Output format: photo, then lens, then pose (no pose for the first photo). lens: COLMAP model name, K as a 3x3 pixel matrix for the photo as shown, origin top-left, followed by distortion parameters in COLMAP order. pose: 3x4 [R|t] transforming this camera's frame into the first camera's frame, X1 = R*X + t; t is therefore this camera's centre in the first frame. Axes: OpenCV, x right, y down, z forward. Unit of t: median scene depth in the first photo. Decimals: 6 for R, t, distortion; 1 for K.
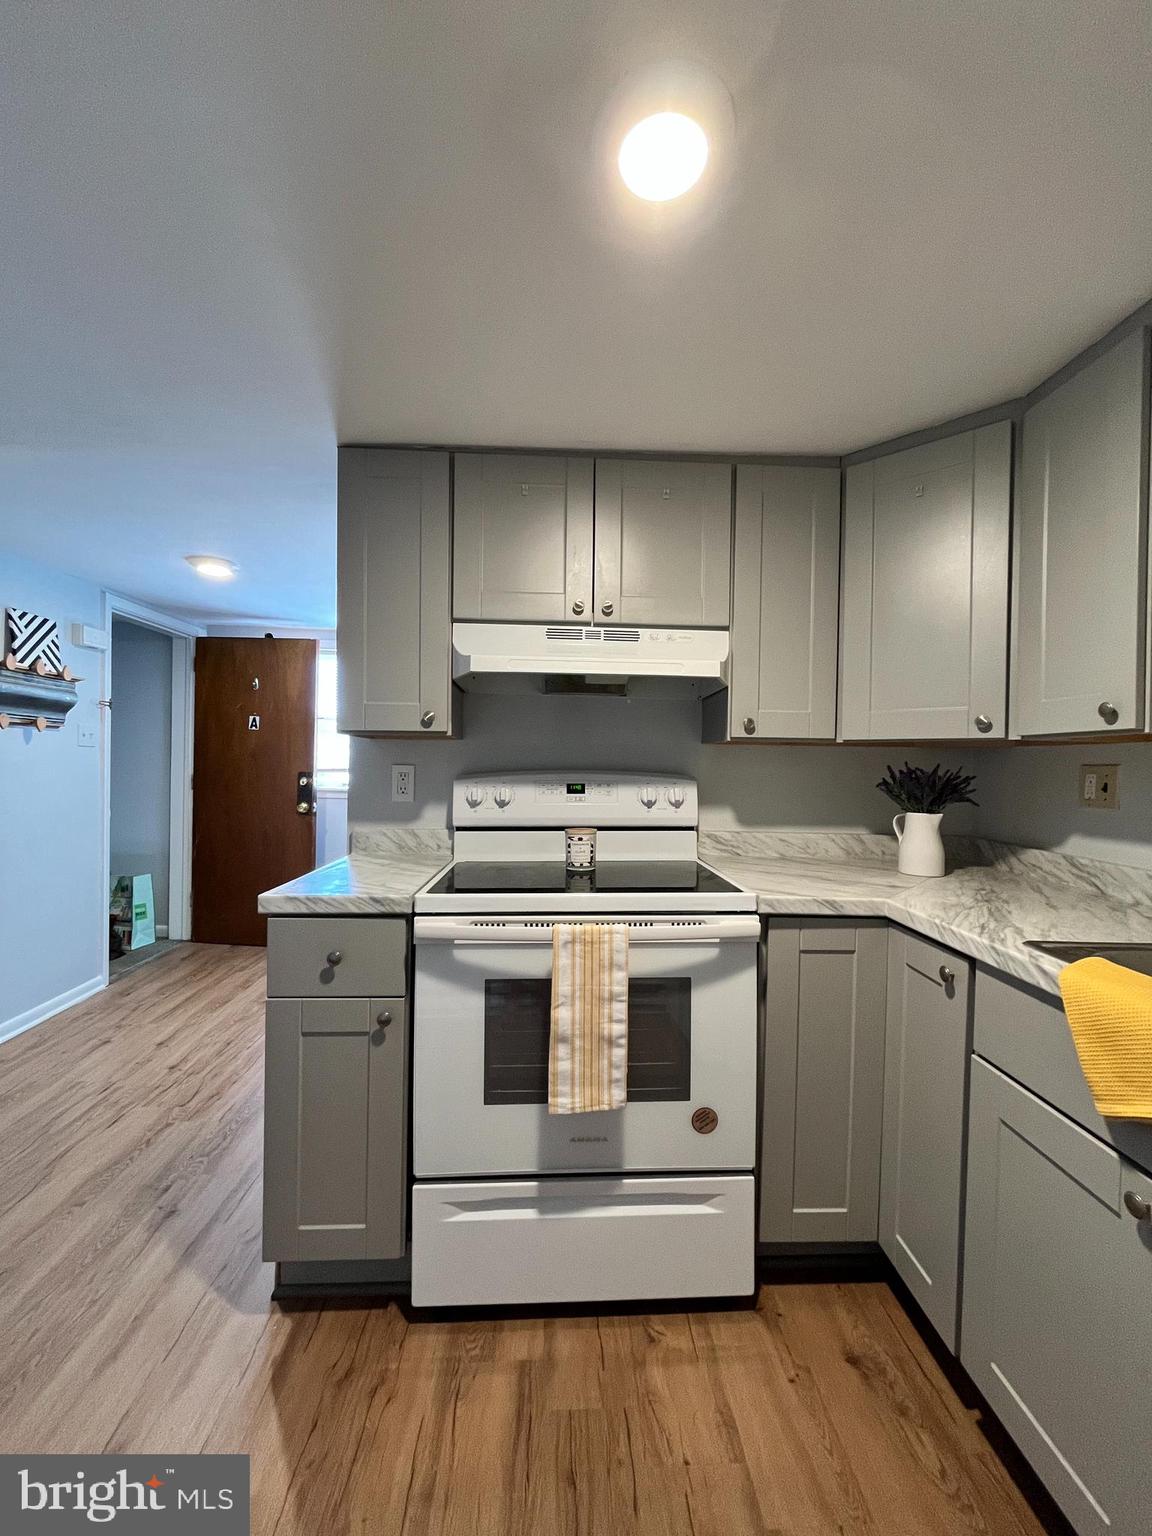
lens RADIAL K [[620.7, 0, 581.2], [0, 620.7, 767.7], [0, 0, 1]] dist [-0.003929, 0.000279]
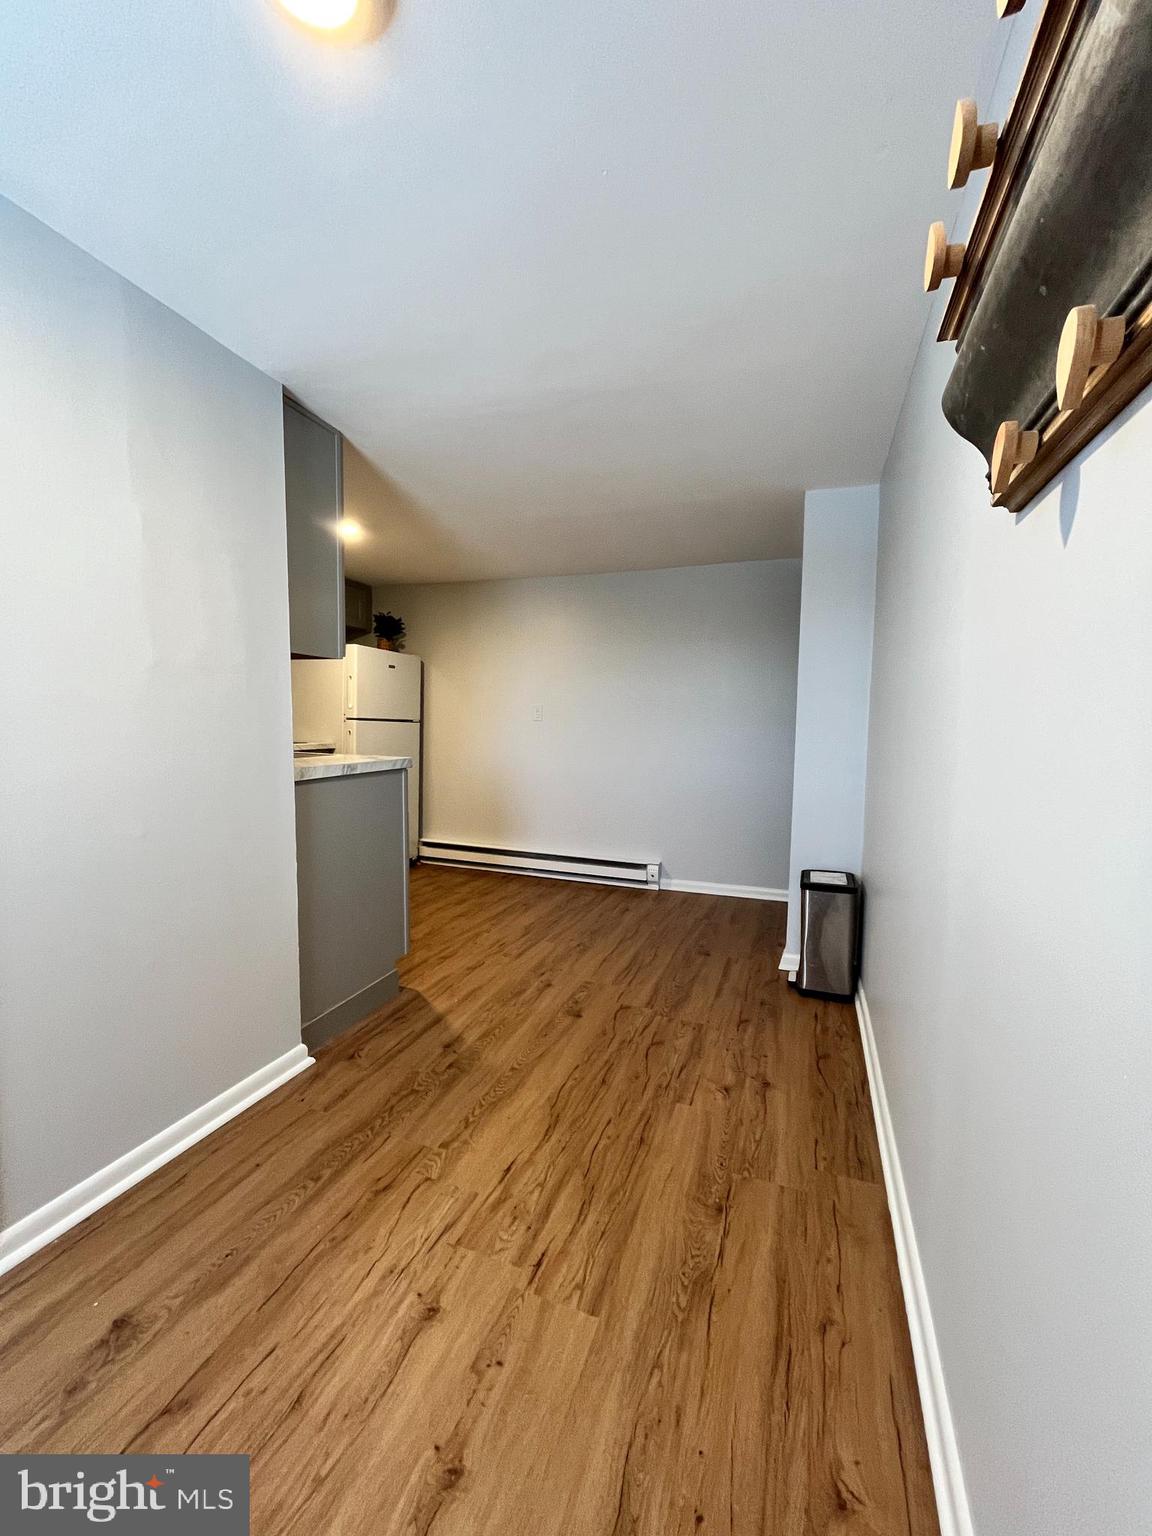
lens RADIAL K [[620.7, 0, 579.3], [0, 620.7, 763.8], [0, 0, 1]] dist [-0.003929, 0.000279]
pose [[-0.920451, -0.054108, 0.387094, -1.542057], [-0.023370, 0.996219, 0.083680, 0.050026], [-0.390158, 0.067977, -0.918235, 2.273294]]
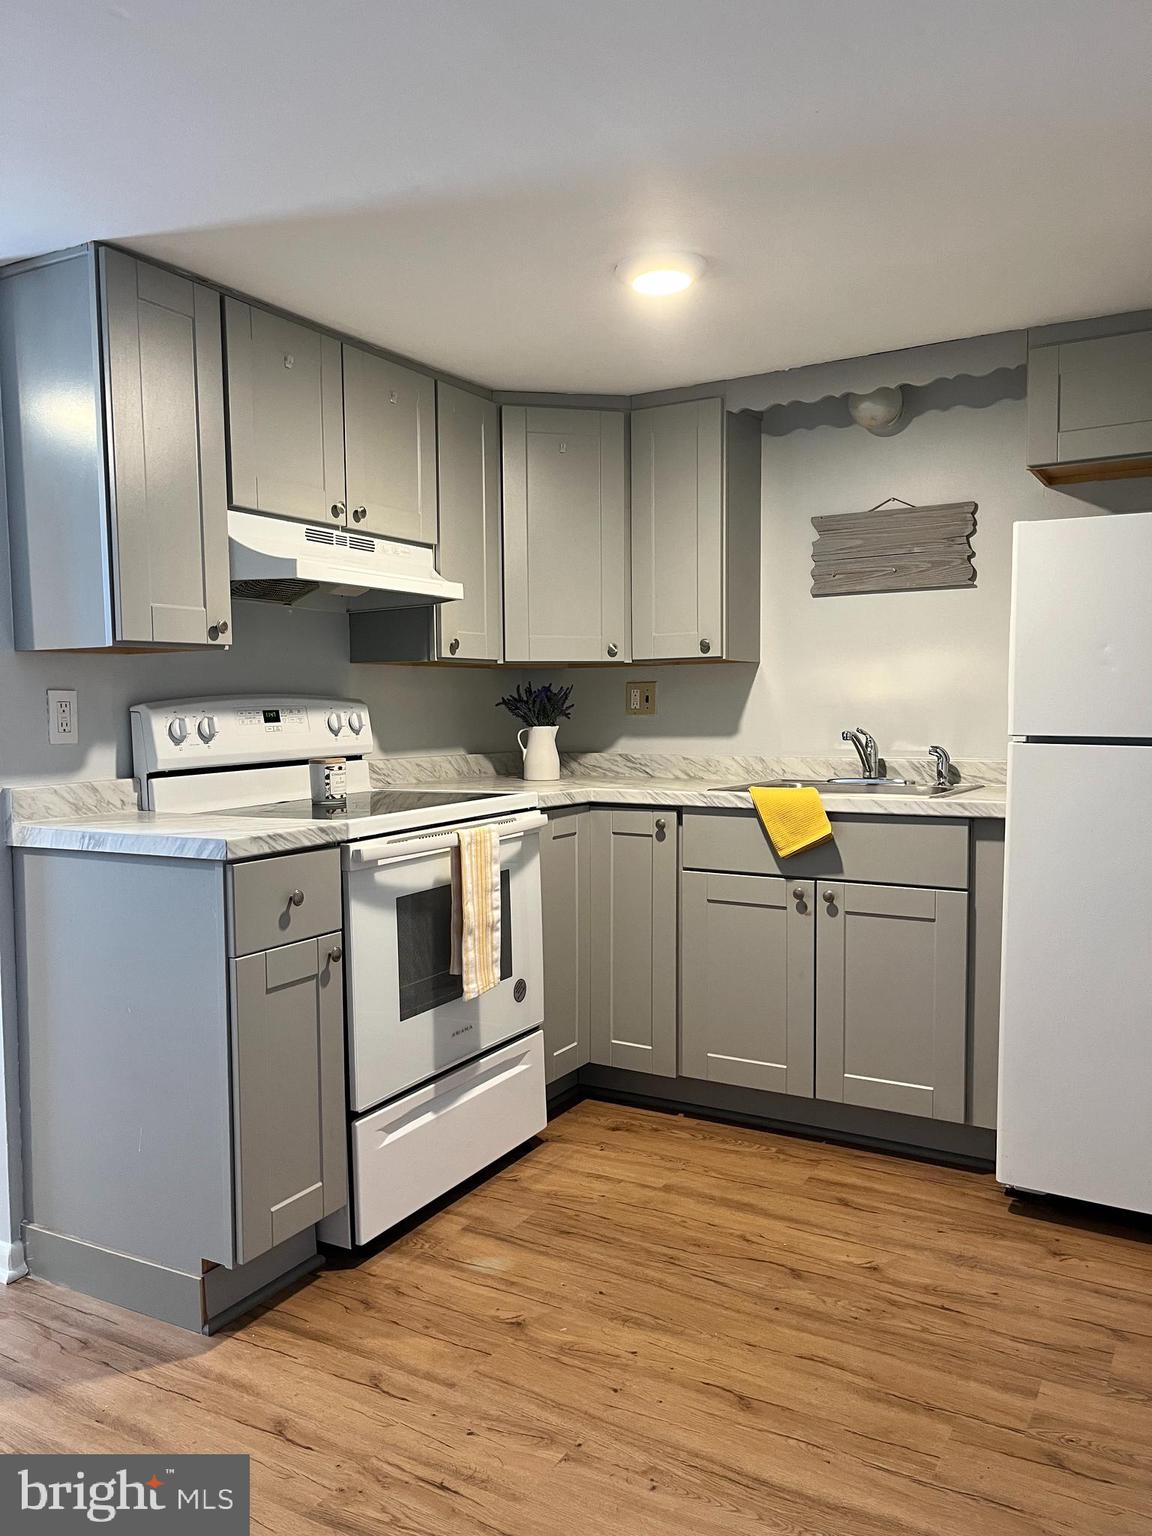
lens RADIAL K [[1156.5, 0, 567.9], [0, 1156.5, 772.6], [0, 0, 1]] dist [0.045520, -0.065014]
pose [[0.539253, -0.069663, 0.839258, -1.422398], [0.025785, 0.997471, 0.066228, 0.021606], [-0.841749, -0.014073, 0.539686, -0.216274]]
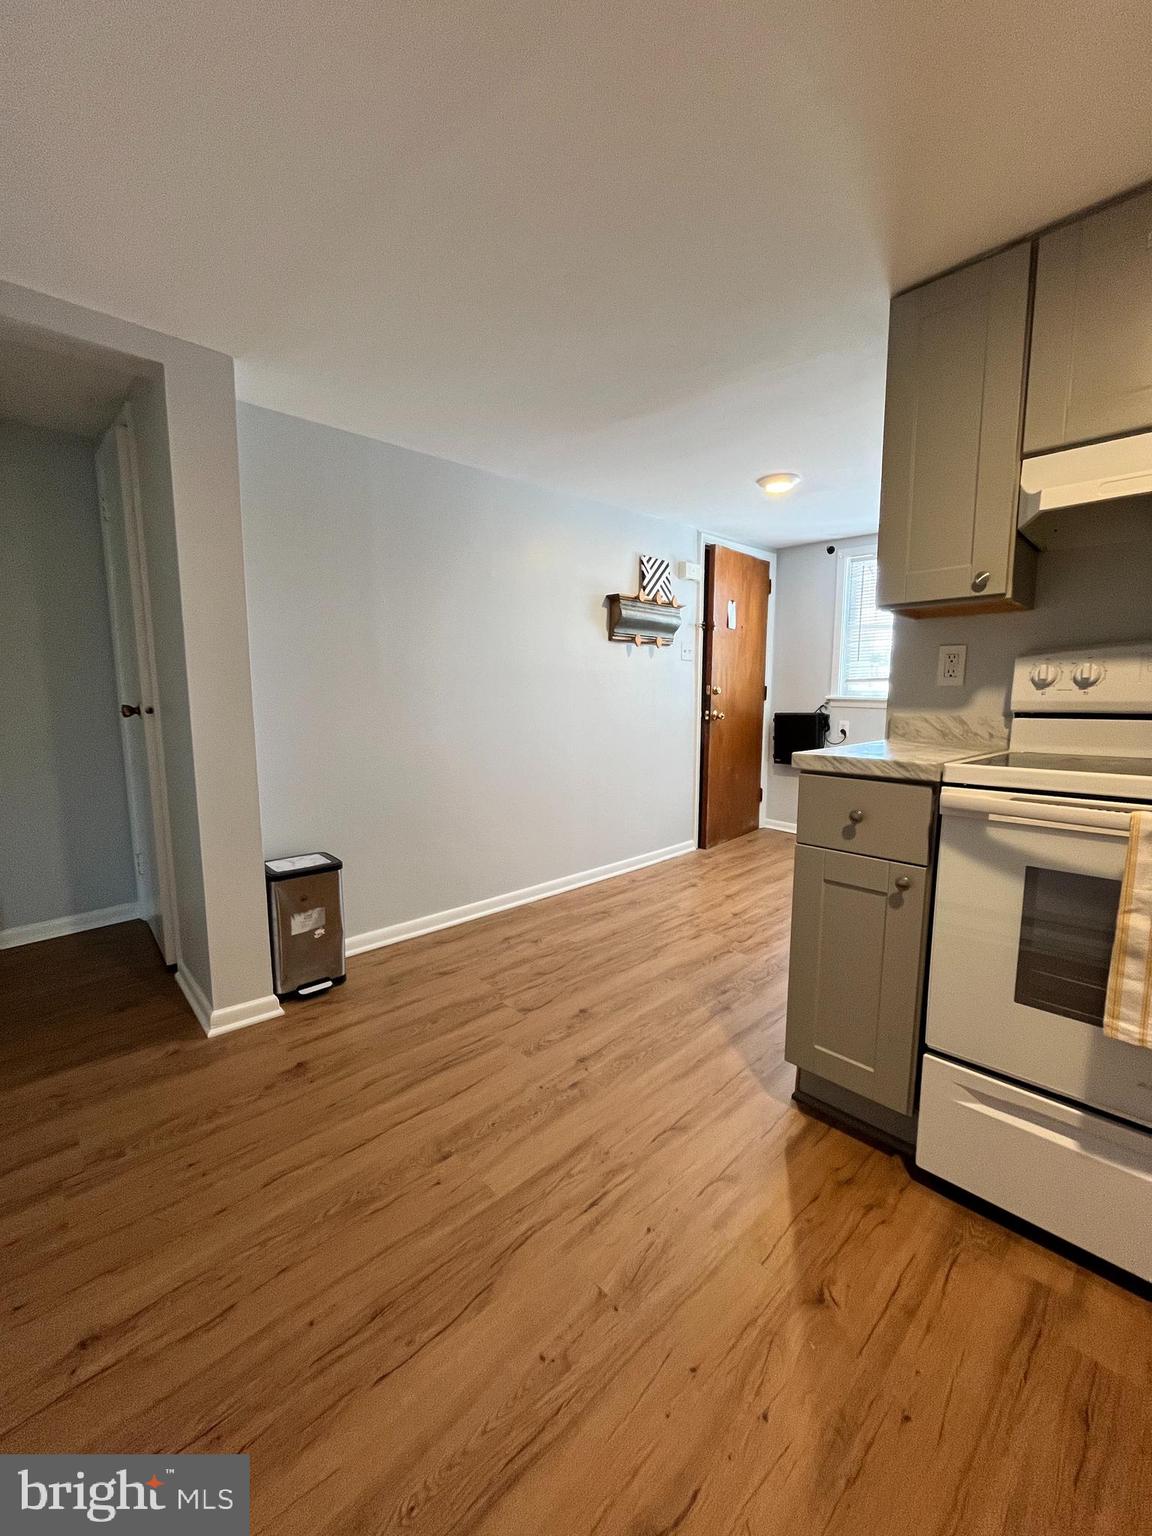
lens RADIAL K [[620.7, 0, 581.4], [0, 620.7, 769.2], [0, 0, 1]] dist [-0.003929, 0.000279]
pose [[0.657669, 0.080879, -0.748953, 0.068356], [0.003573, 0.993874, 0.110466, 0.098593], [0.753299, -0.075326, 0.653351, -0.028475]]
